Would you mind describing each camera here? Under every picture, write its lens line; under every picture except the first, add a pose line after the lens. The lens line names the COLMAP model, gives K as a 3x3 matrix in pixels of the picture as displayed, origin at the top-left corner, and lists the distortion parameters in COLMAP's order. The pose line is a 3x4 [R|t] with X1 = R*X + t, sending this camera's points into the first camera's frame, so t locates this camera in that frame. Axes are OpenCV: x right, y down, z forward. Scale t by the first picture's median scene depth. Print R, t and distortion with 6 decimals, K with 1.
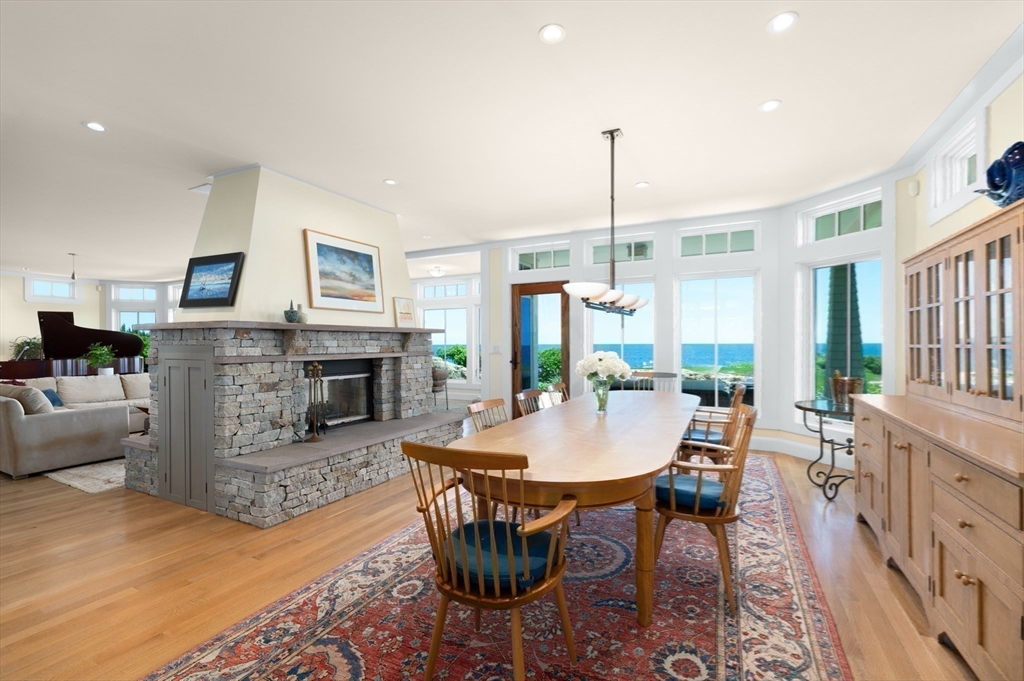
lens RADIAL K [[443.9, 0, 511.8], [0, 443.9, 347.5], [0, 0, 1]] dist [-0.002379, -0.000504]
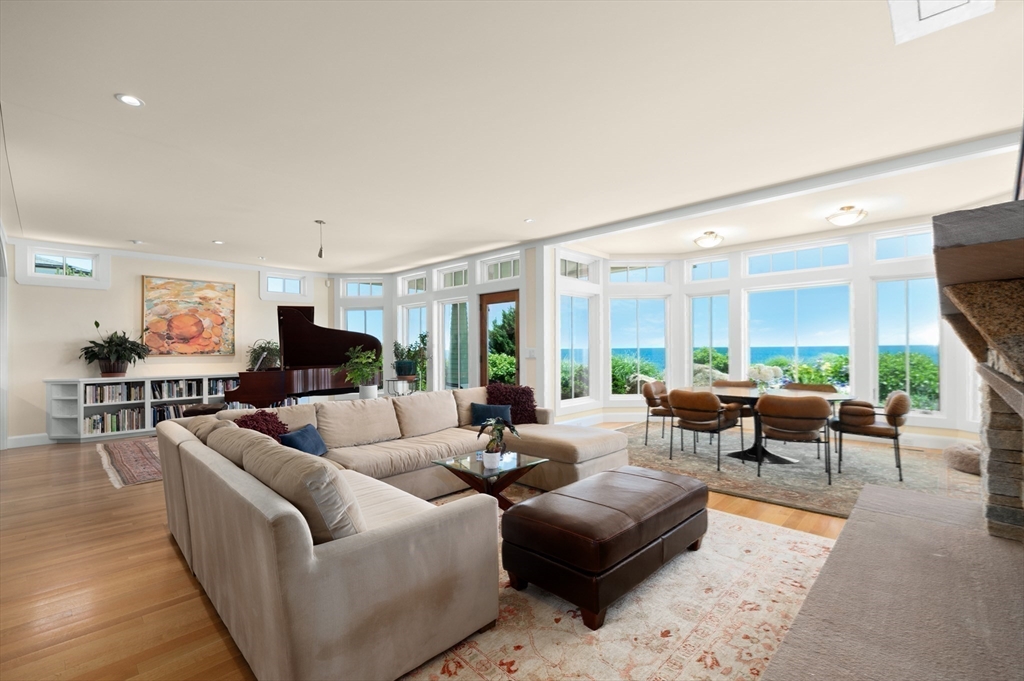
lens RADIAL K [[443.9, 0, 511.0], [0, 443.9, 348.3], [0, 0, 1]] dist [-0.002379, -0.000504]
pose [[0.955876, -0.007080, -0.293685, -0.450455], [0.005346, 0.999963, -0.006709, -0.001724], [0.293722, 0.004843, 0.955879, 0.377145]]
